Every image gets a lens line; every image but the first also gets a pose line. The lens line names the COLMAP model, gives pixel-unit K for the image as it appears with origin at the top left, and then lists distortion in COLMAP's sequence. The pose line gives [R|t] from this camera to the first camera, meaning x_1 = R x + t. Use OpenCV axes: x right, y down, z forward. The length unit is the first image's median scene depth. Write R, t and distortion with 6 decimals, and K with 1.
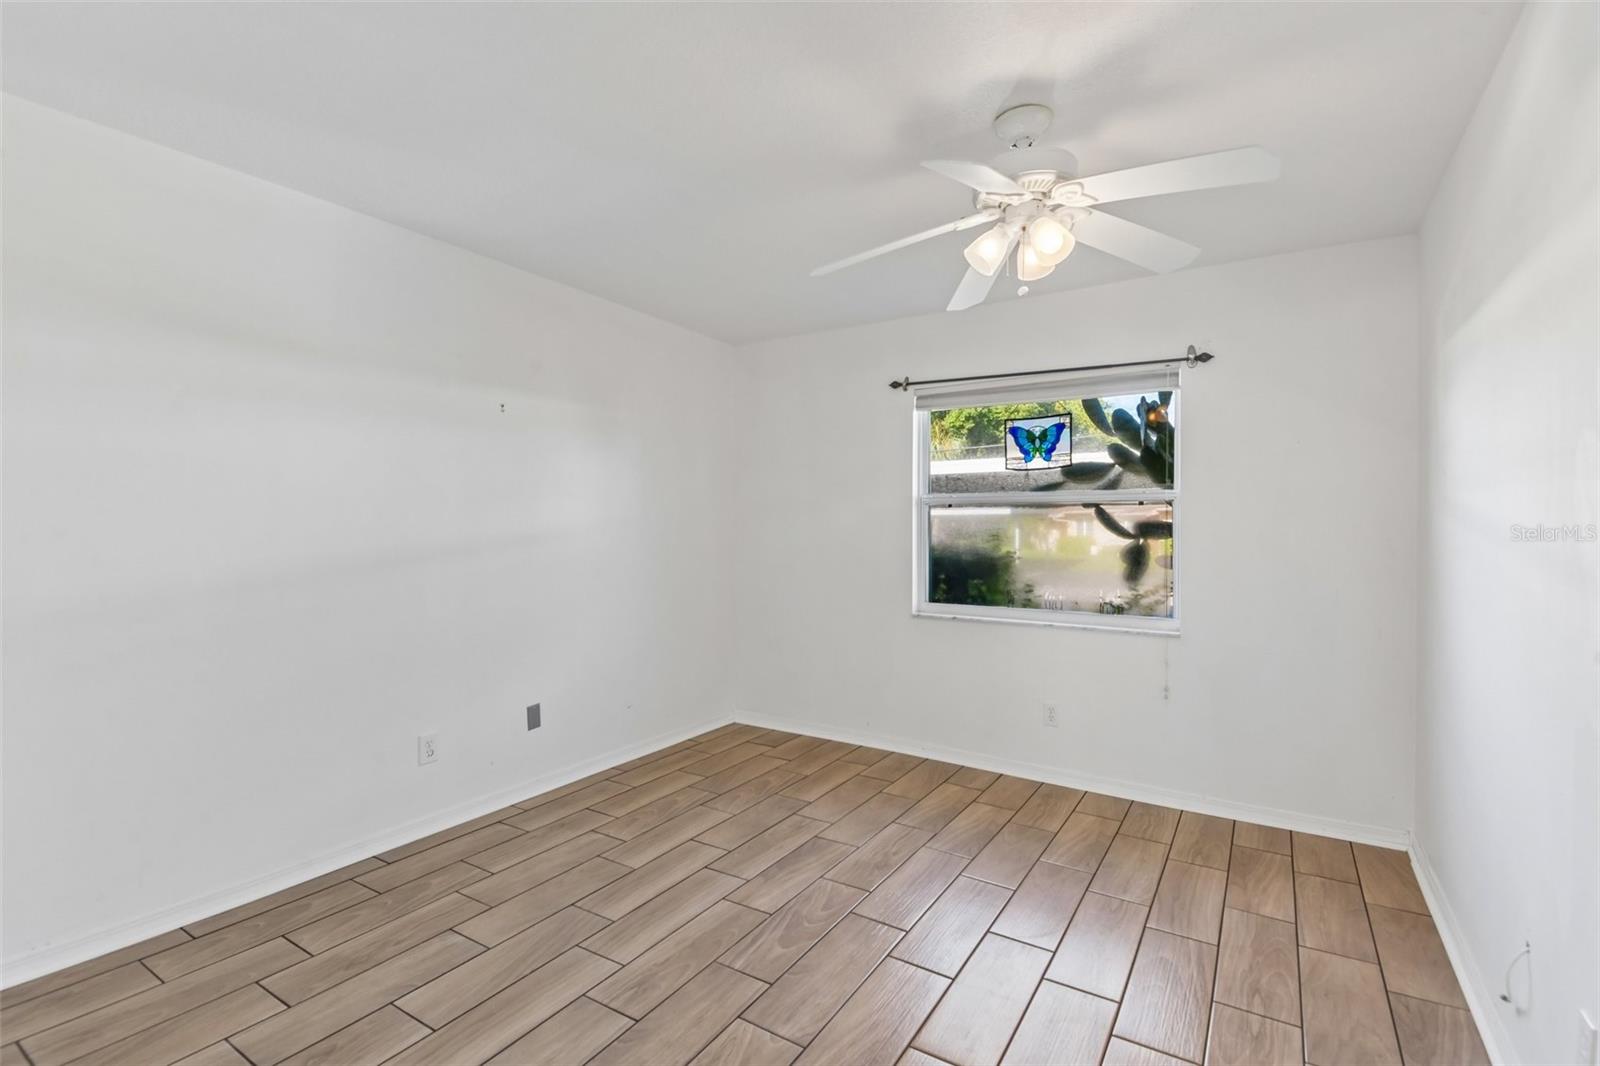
lens RADIAL K [[726.0, 0, 803.6], [0, 726.0, 527.9], [0, 0, 1]] dist [0.029798, -0.018106]
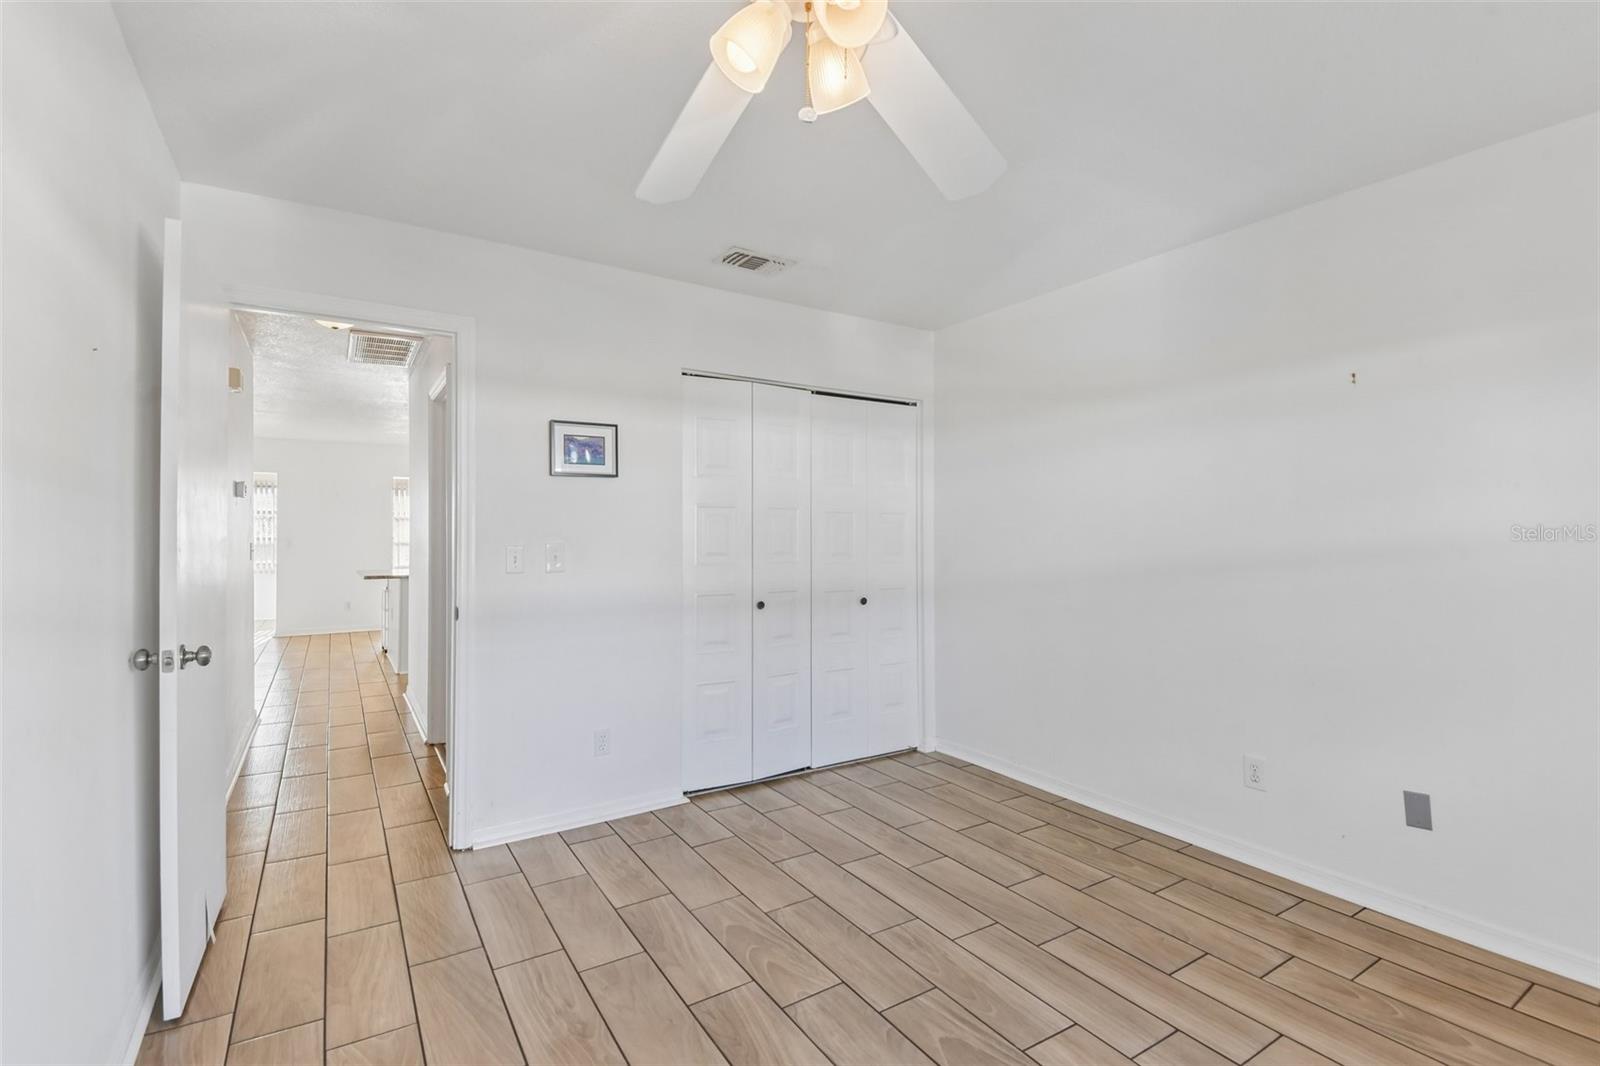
lens RADIAL K [[726.0, 0, 805.2], [0, 726.0, 535.4], [0, 0, 1]] dist [0.029798, -0.018106]
pose [[-0.416420, -0.000995, -0.909172, 0.719621], [-0.004614, 0.999989, 0.001019, 0.000444], [0.909161, 0.004620, -0.416419, 1.086204]]
